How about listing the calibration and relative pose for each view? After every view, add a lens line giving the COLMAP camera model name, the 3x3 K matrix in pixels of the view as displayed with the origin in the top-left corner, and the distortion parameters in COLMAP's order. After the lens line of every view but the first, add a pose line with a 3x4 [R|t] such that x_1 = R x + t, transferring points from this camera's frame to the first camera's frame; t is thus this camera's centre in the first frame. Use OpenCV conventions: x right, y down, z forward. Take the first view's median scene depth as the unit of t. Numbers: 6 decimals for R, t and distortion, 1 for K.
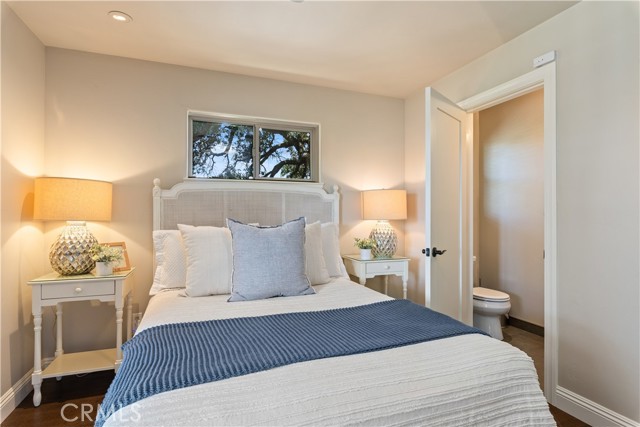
lens RADIAL K [[342.1, 0, 319.1], [0, 342.1, 211.8], [0, 0, 1]] dist [-0.001942, -0.000869]
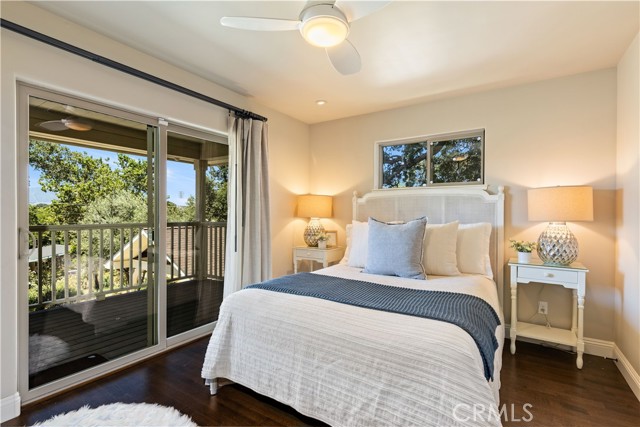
lens RADIAL K [[315.7, 0, 316.2], [0, 315.7, 214.7], [0, 0, 1]] dist [0.002352, 0.000042]
pose [[0.562706, 0.005995, -0.826635, 0.650309], [-0.002362, 0.999981, 0.005644, 0.002609], [0.826654, -0.001224, 0.562710, 0.047514]]
